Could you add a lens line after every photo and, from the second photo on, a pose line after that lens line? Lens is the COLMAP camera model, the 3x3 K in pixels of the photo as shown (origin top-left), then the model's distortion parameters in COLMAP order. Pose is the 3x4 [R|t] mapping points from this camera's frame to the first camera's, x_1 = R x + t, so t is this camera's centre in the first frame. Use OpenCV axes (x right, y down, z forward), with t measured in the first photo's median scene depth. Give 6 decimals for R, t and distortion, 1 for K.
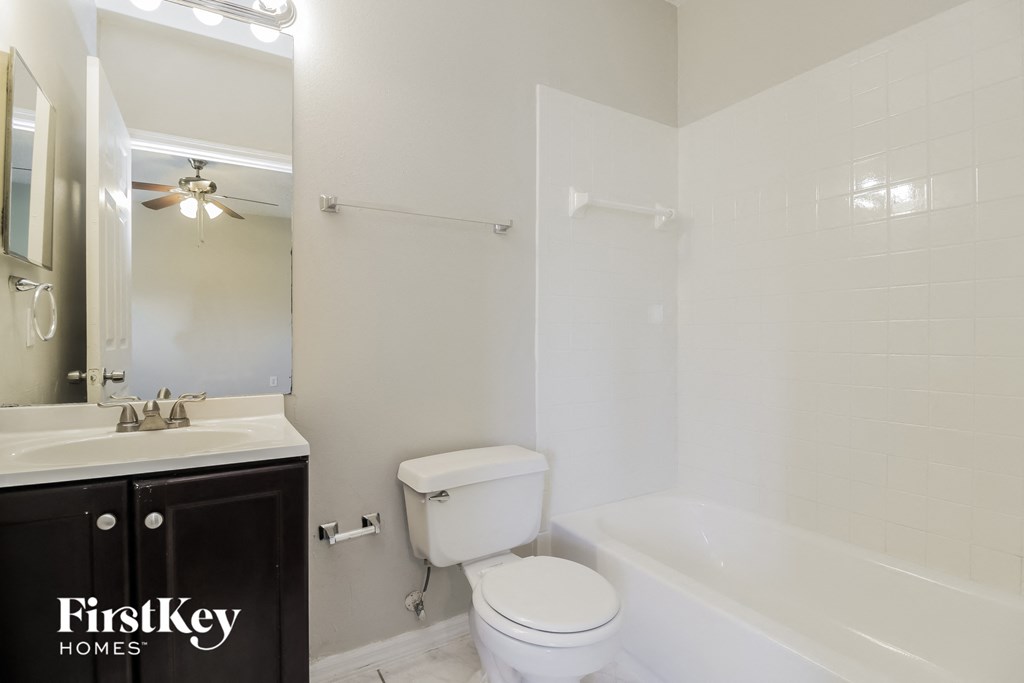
lens RADIAL K [[476.1, 0, 507.5], [0, 476.1, 336.9], [0, 0, 1]] dist [-0.000981, -0.011717]
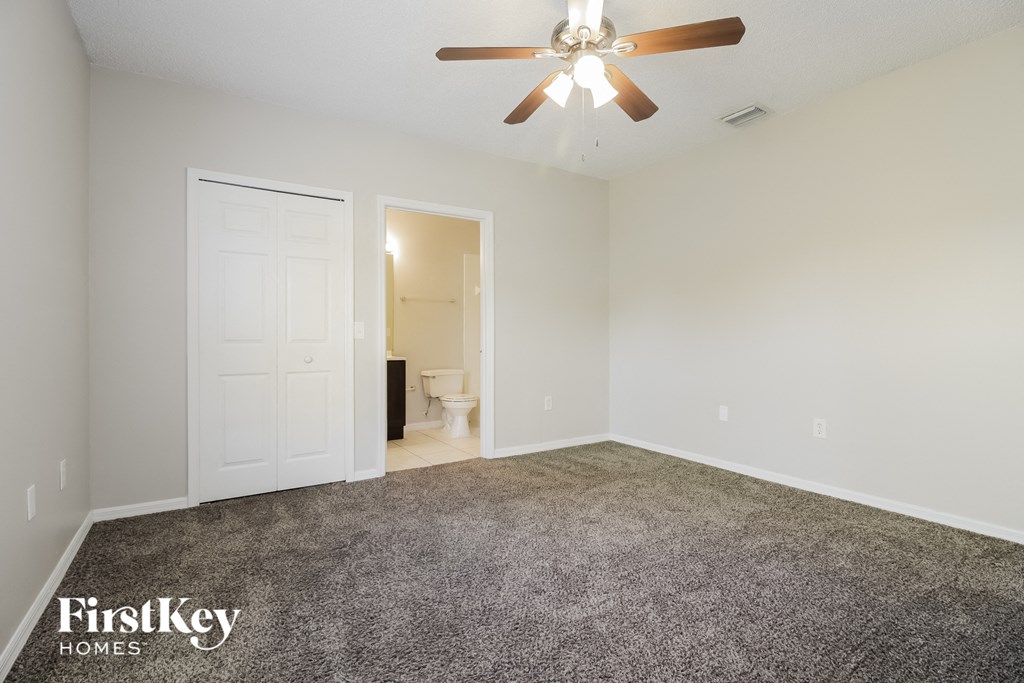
lens RADIAL K [[476.1, 0, 507.5], [0, 476.1, 336.9], [0, 0, 1]] dist [-0.000981, -0.011717]
pose [[0.999864, -0.006684, 0.015074, 0.352949], [0.006843, 0.999921, -0.010556, 0.062829], [-0.015002, 0.010658, 0.999831, -2.519552]]
